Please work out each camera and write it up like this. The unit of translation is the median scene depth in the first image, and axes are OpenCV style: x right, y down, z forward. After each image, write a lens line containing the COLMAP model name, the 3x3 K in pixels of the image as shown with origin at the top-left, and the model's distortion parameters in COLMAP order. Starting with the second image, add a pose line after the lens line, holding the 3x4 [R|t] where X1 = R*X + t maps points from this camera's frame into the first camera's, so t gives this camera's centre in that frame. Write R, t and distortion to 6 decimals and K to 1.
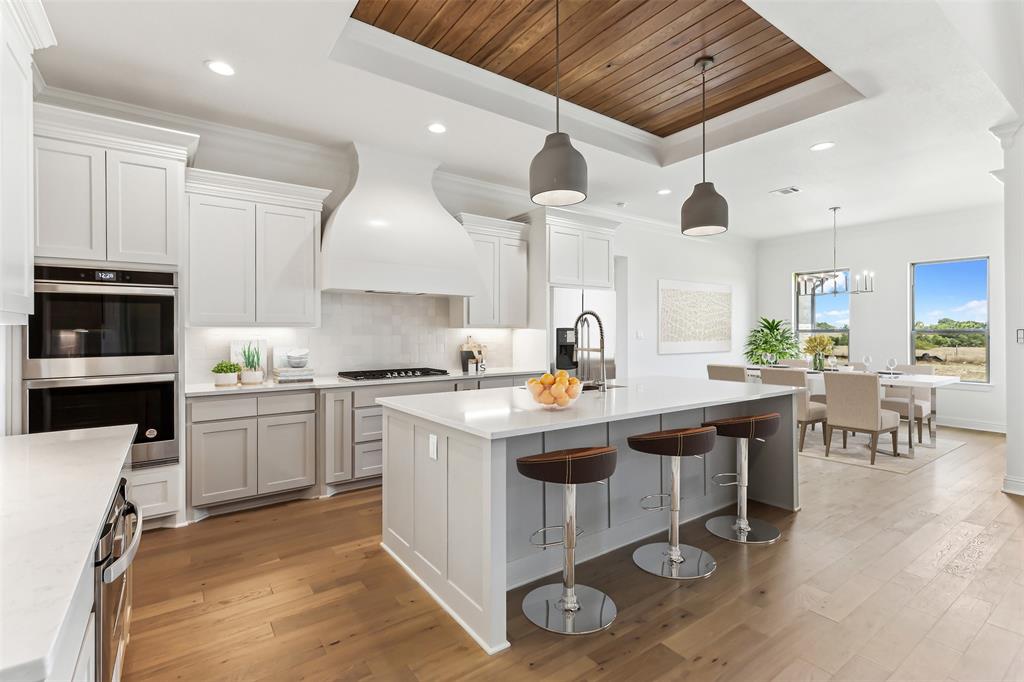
lens RADIAL K [[480.6, 0, 514.5], [0, 480.6, 332.5], [0, 0, 1]] dist [0.002896, -0.000189]
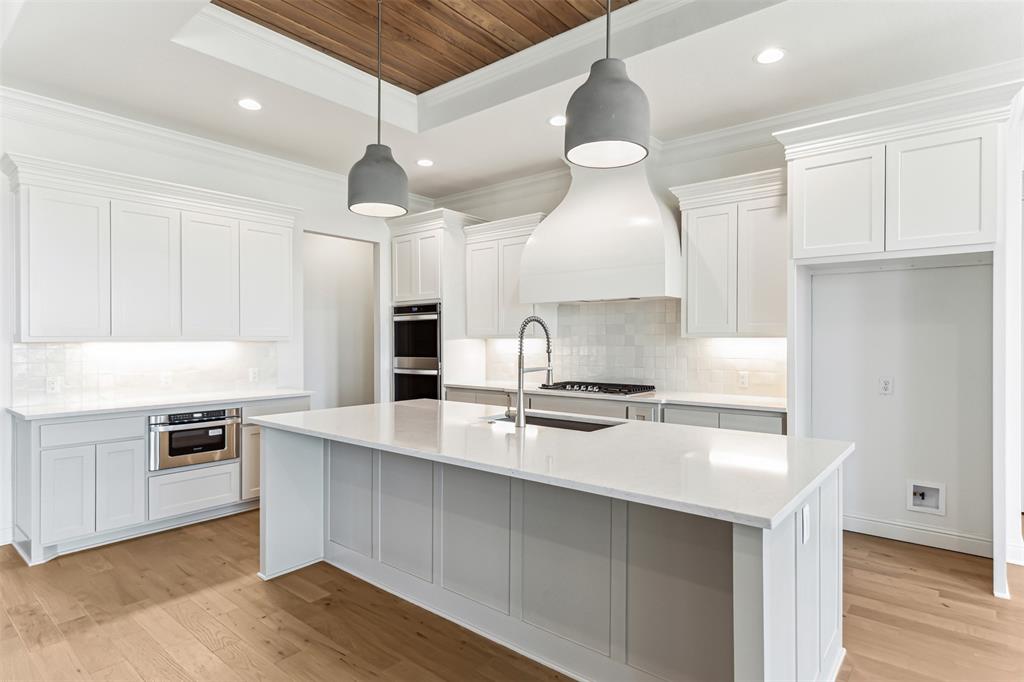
lens RADIAL K [[552.8, 0, 511.3], [0, 552.8, 341.2], [0, 0, 1]] dist [0.026068, -0.000267]
pose [[0.245821, 0.002255, -0.969313, 0.971044], [0.000801, 0.999996, 0.002529, -0.009293], [0.969315, -0.001398, 0.245818, 0.751278]]
